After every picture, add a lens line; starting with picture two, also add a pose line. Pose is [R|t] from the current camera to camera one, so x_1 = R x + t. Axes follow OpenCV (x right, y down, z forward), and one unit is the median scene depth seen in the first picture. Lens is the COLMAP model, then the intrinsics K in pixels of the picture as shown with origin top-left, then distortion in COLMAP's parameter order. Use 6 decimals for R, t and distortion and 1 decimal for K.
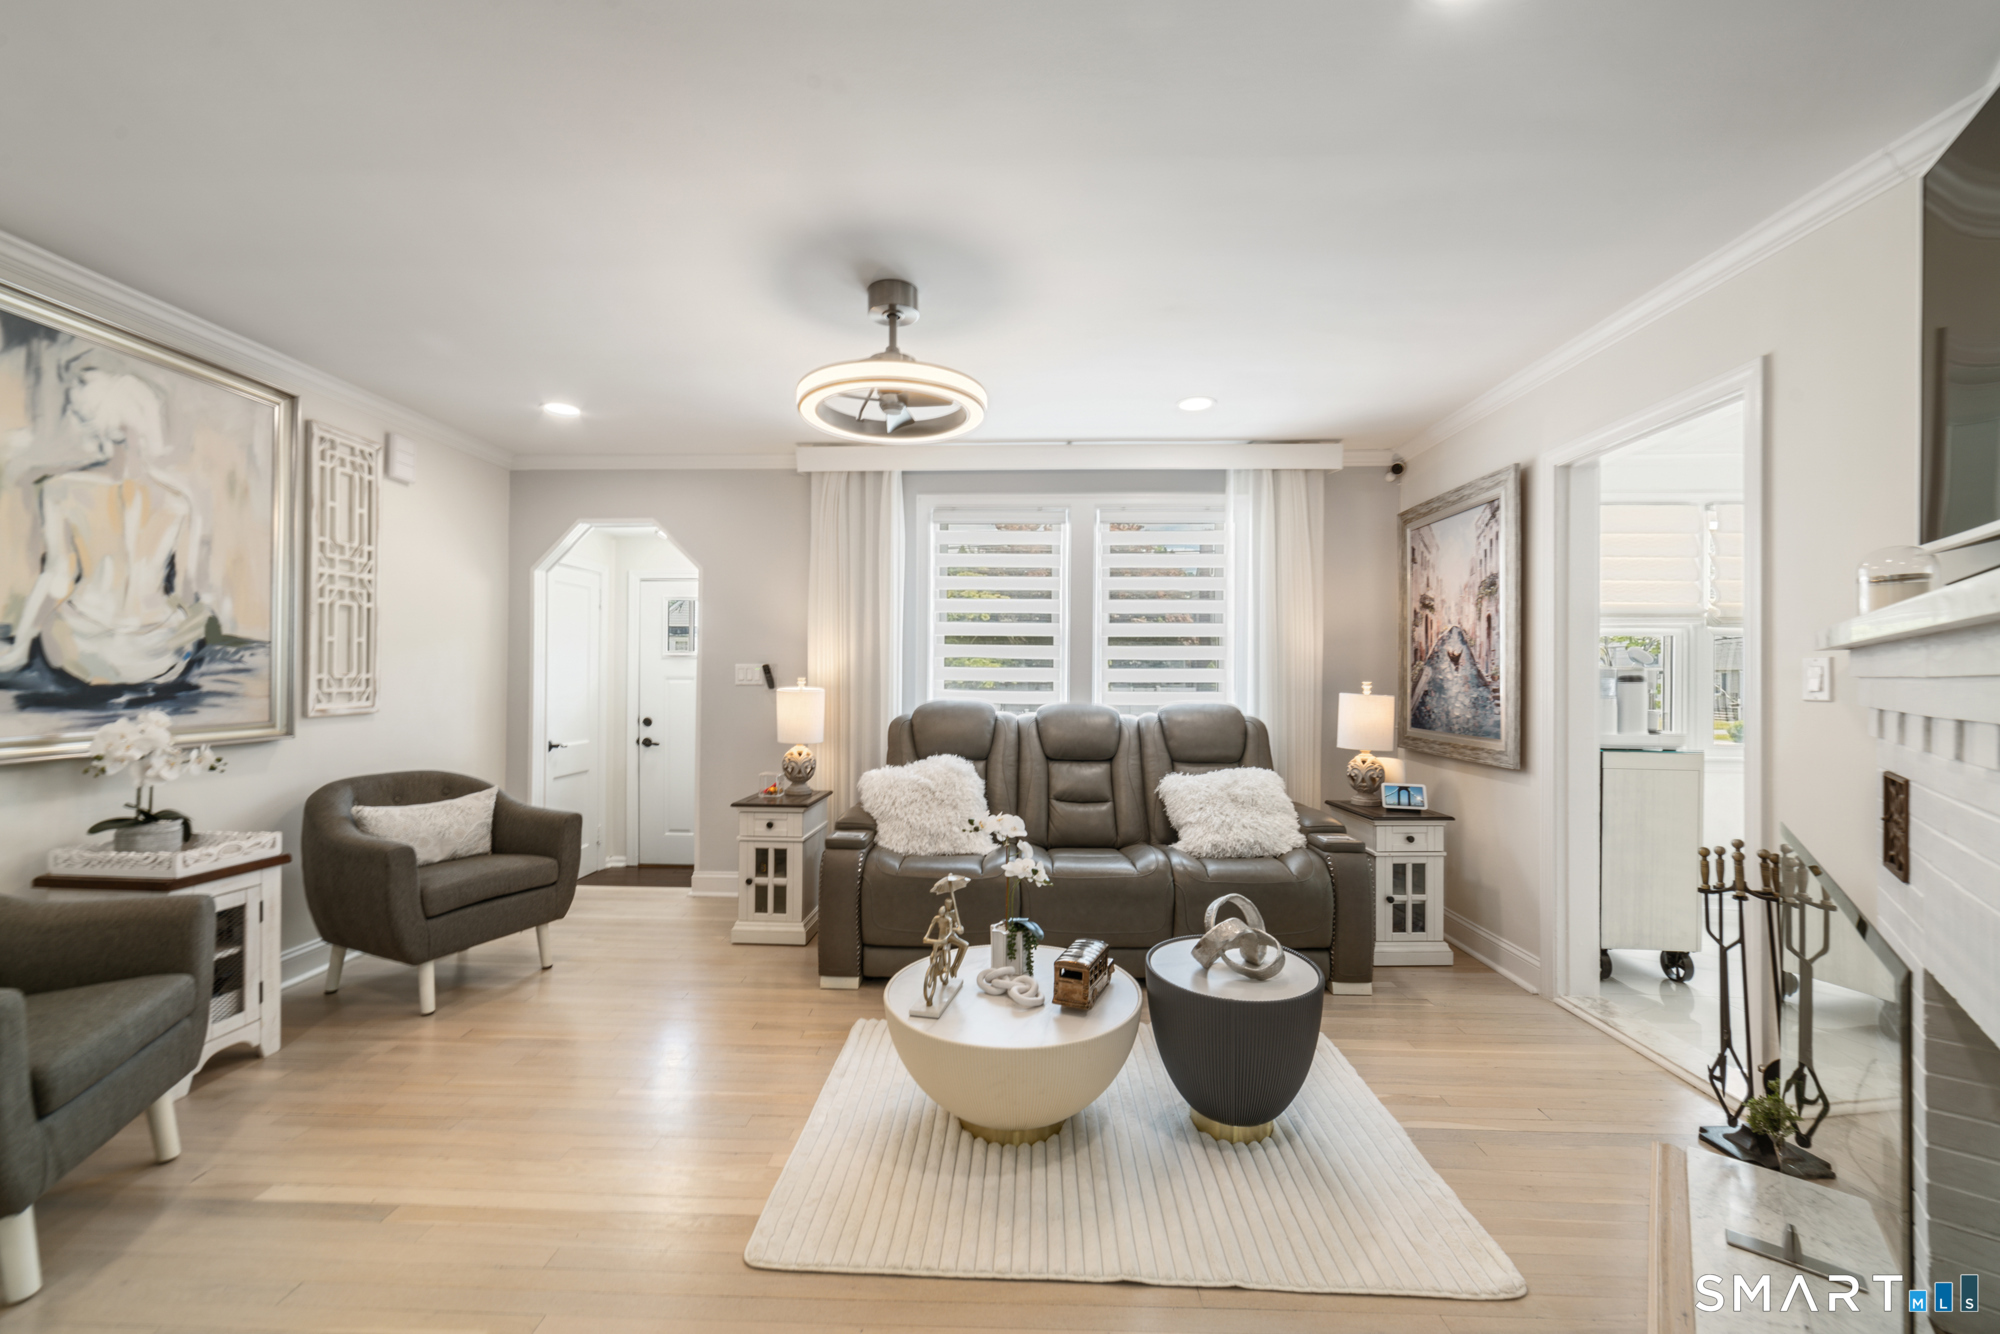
lens RADIAL K [[792.7, 0, 1002.0], [0, 792.7, 677.0], [0, 0, 1]] dist [0.000233, 0.000021]
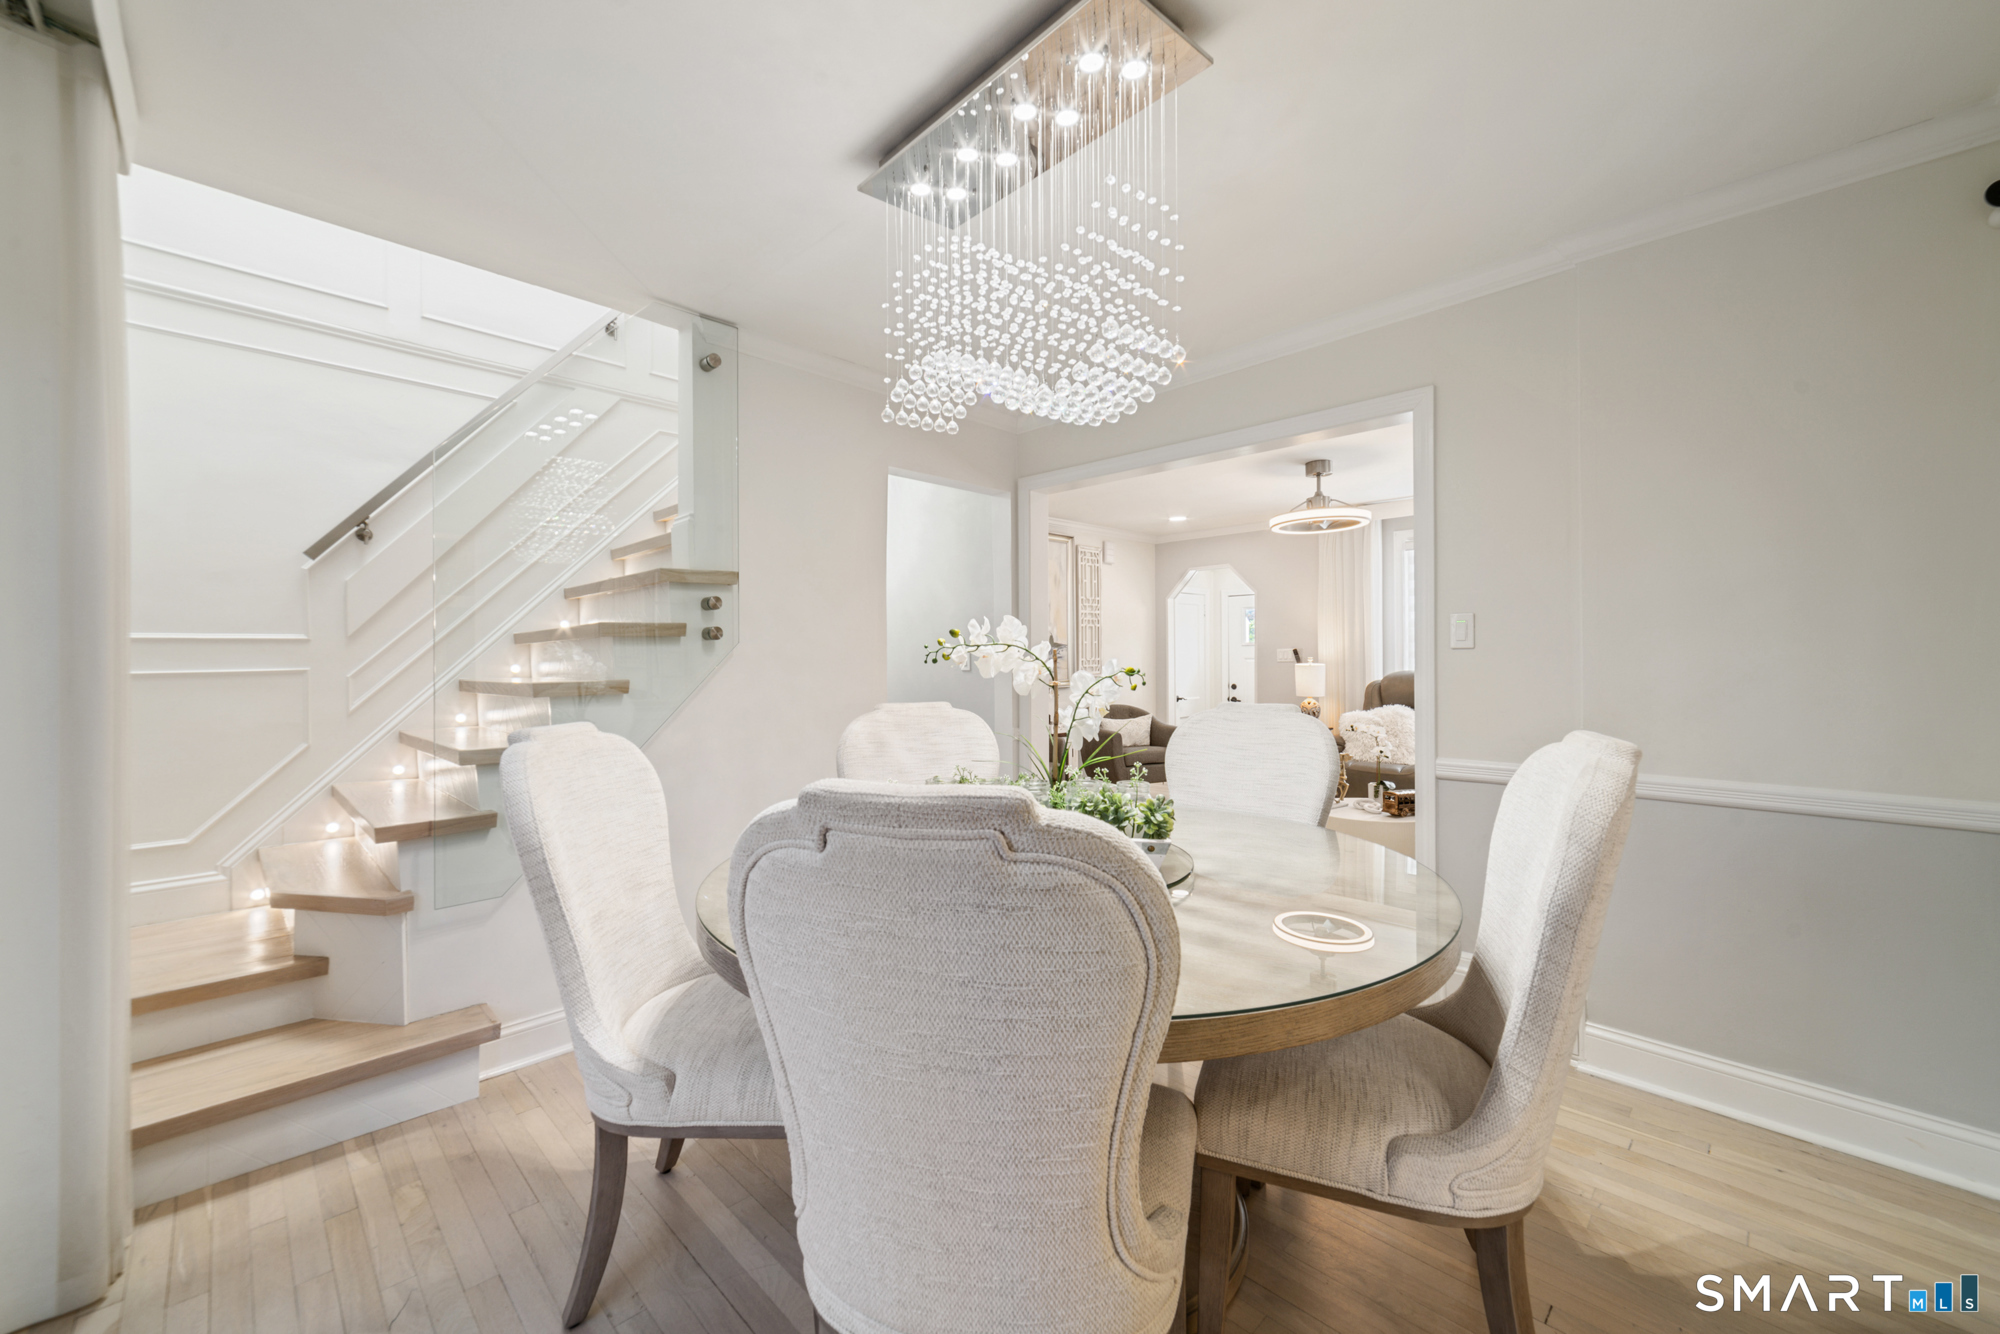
lens RADIAL K [[781.6, 0, 1005.4], [0, 781.6, 662.1], [0, 0, 1]] dist [-0.000798, -0.000054]
pose [[0.733028, -0.010089, -0.680124, 0.447596], [0.015483, 0.999878, 0.001855, -0.001810], [0.680023, -0.011890, 0.733095, -0.717779]]
